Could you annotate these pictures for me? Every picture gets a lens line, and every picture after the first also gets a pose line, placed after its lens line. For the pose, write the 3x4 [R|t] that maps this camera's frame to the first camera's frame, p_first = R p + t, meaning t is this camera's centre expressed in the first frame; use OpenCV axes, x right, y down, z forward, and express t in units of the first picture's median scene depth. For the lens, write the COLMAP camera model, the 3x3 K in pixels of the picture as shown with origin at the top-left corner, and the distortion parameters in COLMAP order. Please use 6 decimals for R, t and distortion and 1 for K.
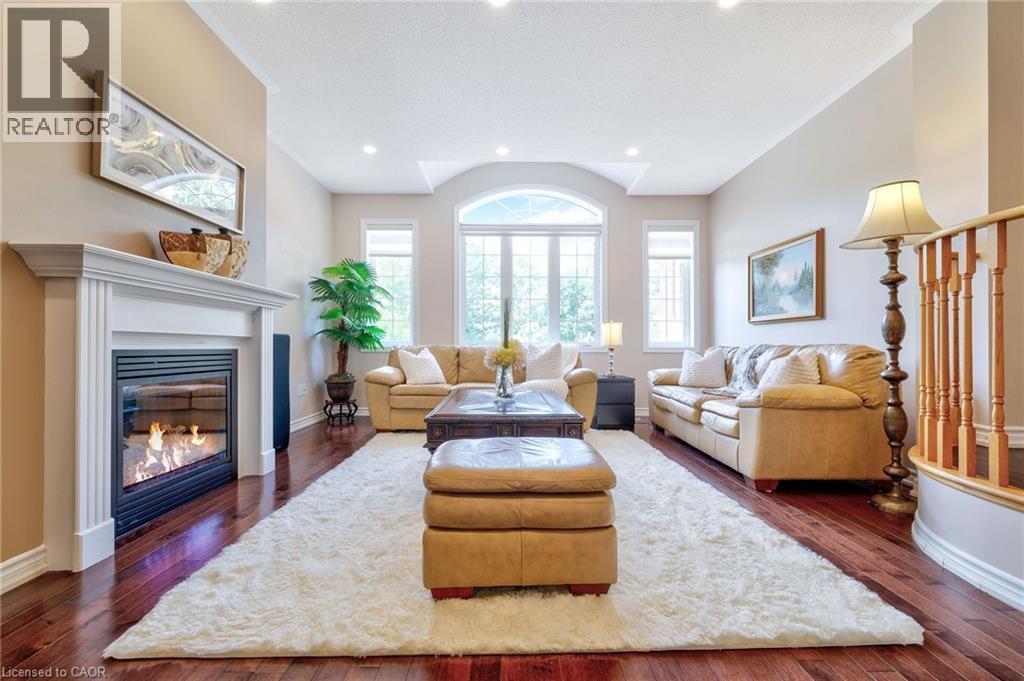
lens RADIAL K [[427.8, 0, 508.3], [0, 427.8, 343.6], [0, 0, 1]] dist [0.000356, 0.000521]
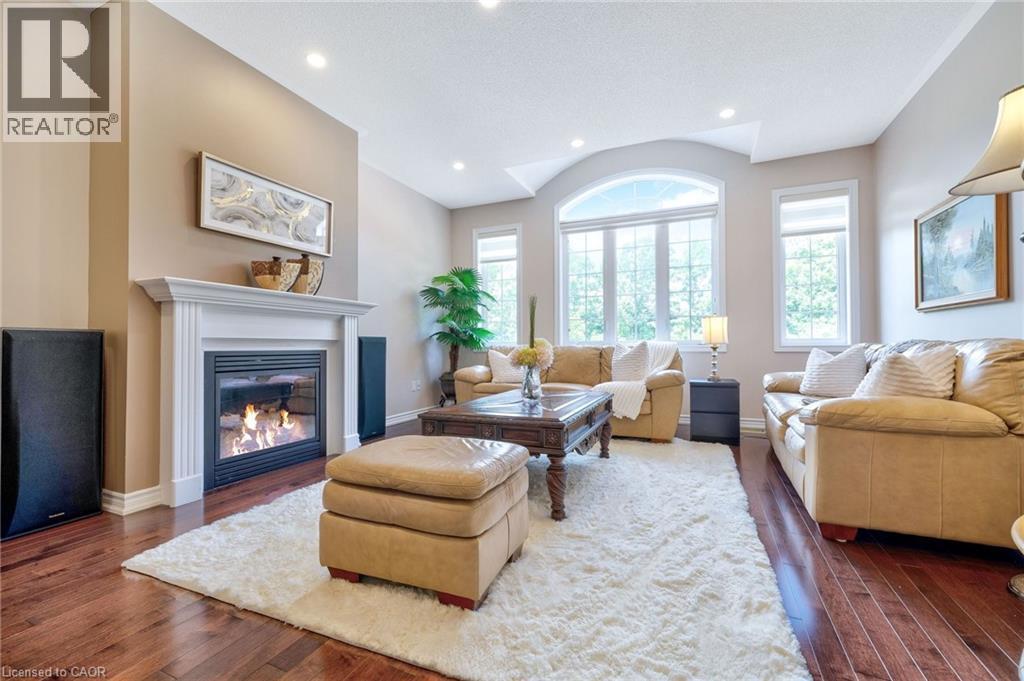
lens RADIAL K [[427.8, 0, 509.9], [0, 427.8, 341.3], [0, 0, 1]] dist [0.000356, 0.000521]
pose [[0.914091, -0.013024, -0.405299, 0.358473], [0.011283, 0.999914, -0.006685, 0.001511], [0.405351, 0.001537, 0.914160, 0.090271]]
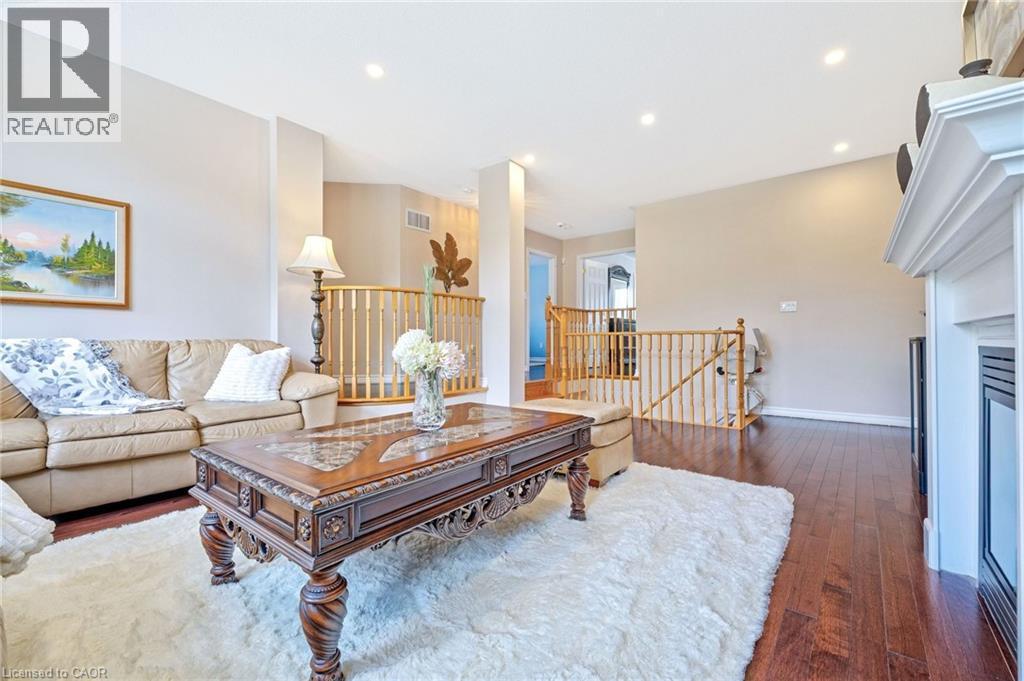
lens RADIAL K [[427.8, 0, 512.0], [0, 427.8, 341.4], [0, 0, 1]] dist [0.000356, 0.000521]
pose [[-0.787173, 0.003259, 0.616723, -0.483641], [0.000027, 0.999986, -0.005249, 0.010945], [-0.616732, -0.004115, -0.787162, 1.473651]]
